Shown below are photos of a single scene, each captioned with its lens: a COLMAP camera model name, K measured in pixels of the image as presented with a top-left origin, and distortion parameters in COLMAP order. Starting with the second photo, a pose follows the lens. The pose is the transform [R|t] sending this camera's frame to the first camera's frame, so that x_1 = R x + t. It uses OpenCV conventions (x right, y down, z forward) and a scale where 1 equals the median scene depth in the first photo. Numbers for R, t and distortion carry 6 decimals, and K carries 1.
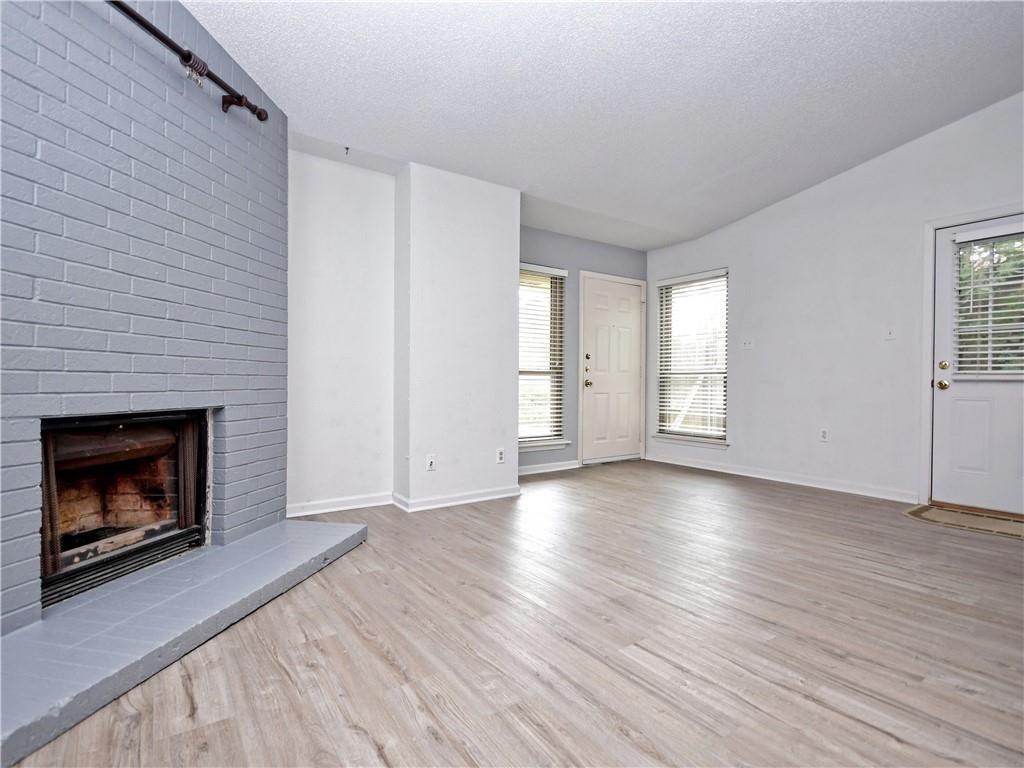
lens RADIAL K [[503.8, 0, 512.0], [0, 503.8, 384.0], [0, 0, 1]] dist [0.018547, -0.000582]
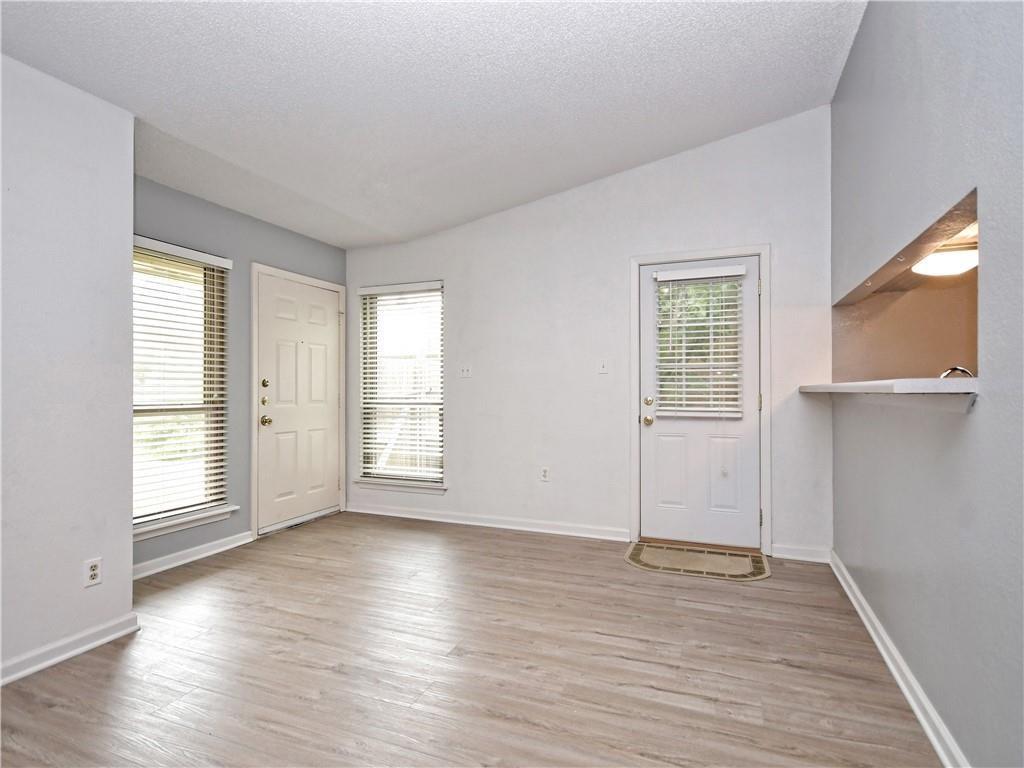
lens RADIAL K [[527.2, 0, 512.0], [0, 527.2, 384.0], [0, 0, 1]] dist [-0.002358, 0.000923]
pose [[0.838894, -0.002654, 0.544288, 0.038834], [0.012896, 0.999804, -0.015002, -0.039978], [-0.544141, 0.019604, 0.838764, 0.189465]]
